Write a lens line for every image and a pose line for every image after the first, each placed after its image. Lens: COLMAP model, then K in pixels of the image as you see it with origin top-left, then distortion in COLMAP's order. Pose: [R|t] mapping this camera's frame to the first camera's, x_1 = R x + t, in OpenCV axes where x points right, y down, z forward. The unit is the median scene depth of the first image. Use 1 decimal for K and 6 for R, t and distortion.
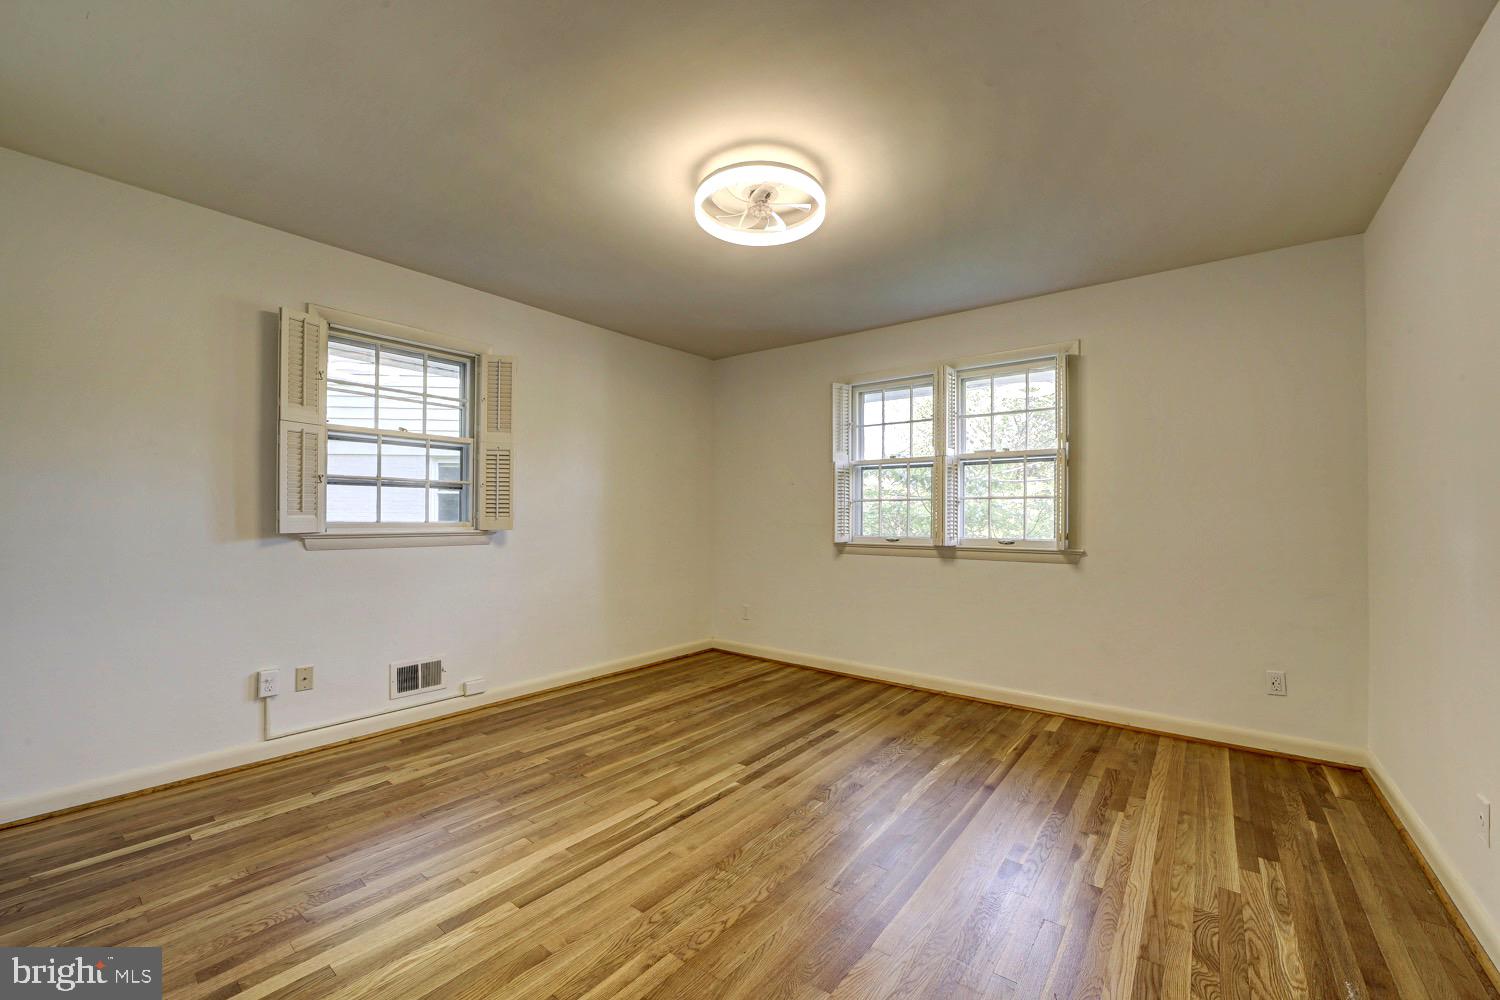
lens RADIAL K [[593.3, 0, 753.0], [0, 593.3, 503.4], [0, 0, 1]] dist [-0.003841, -0.000213]
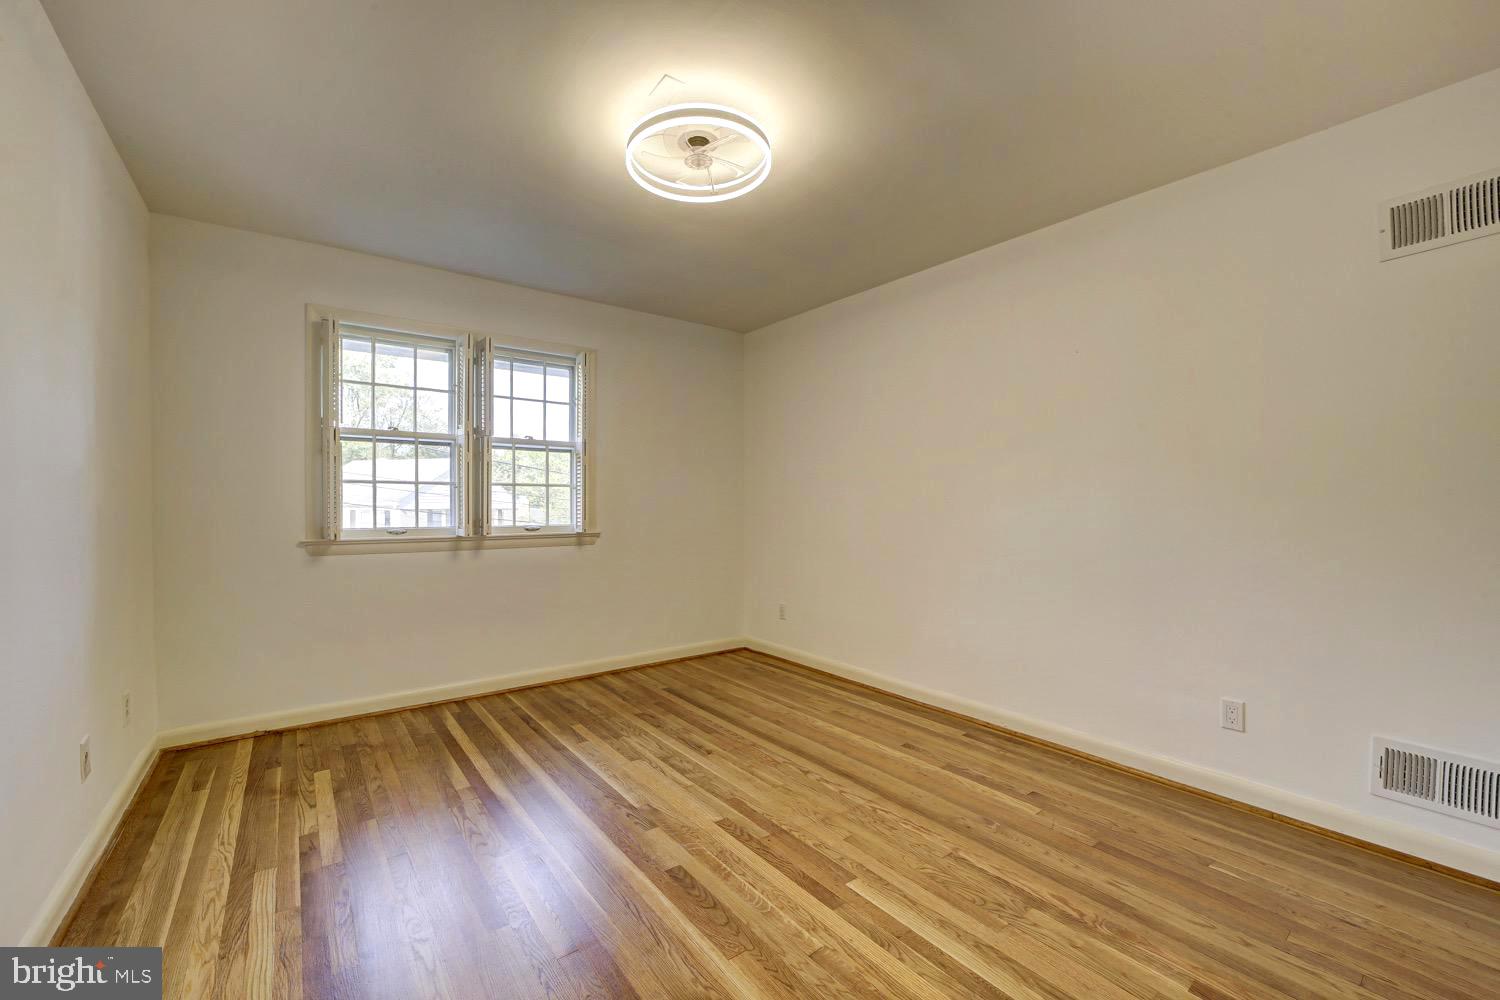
lens RADIAL K [[593.3, 0, 751.9], [0, 593.3, 503.4], [0, 0, 1]] dist [-0.003841, -0.000213]
pose [[0.262758, -0.001900, 0.964860, -0.405132], [-0.022523, 0.999714, 0.008102, 0.005283], [-0.964599, -0.023860, 0.262640, 0.330161]]
